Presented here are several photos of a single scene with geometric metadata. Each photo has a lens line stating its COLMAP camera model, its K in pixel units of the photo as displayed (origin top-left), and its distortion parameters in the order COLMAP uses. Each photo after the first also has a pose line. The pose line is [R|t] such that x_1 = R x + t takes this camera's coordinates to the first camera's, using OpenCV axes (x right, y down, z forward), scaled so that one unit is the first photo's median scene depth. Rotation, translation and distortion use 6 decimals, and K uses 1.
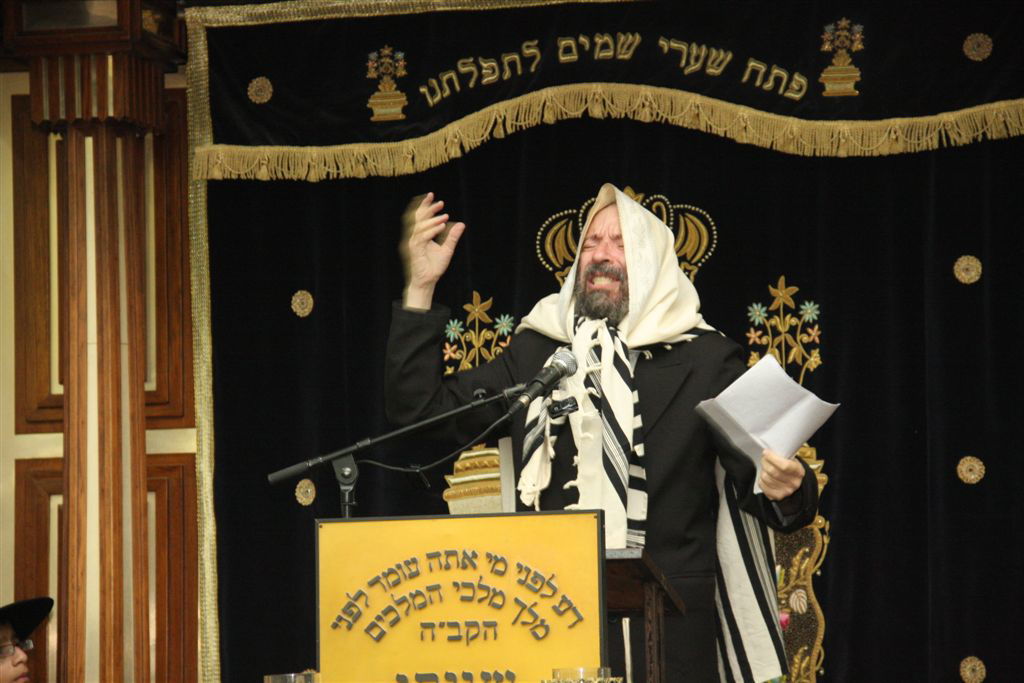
lens RADIAL K [[3866.8, 0, 516.1], [0, 3866.8, 339.0], [0, 0, 1]] dist [0.936388, 0.000000]
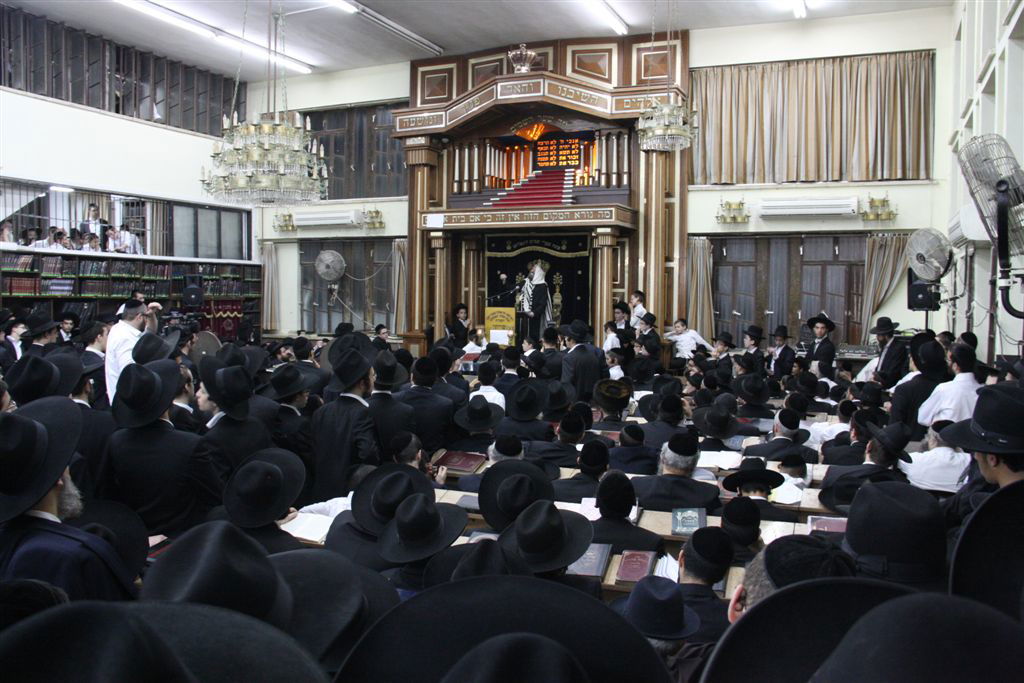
lens RADIAL K [[900.1, 0, 513.5], [0, 900.1, 341.4], [0, 0, 1]] dist [-0.161968, 0.143224]
pose [[0.983183, 0.044169, -0.177200, 0.306425], [-0.016233, 0.987607, 0.156103, -0.157848], [0.181899, -0.150602, 0.971716, -0.778693]]
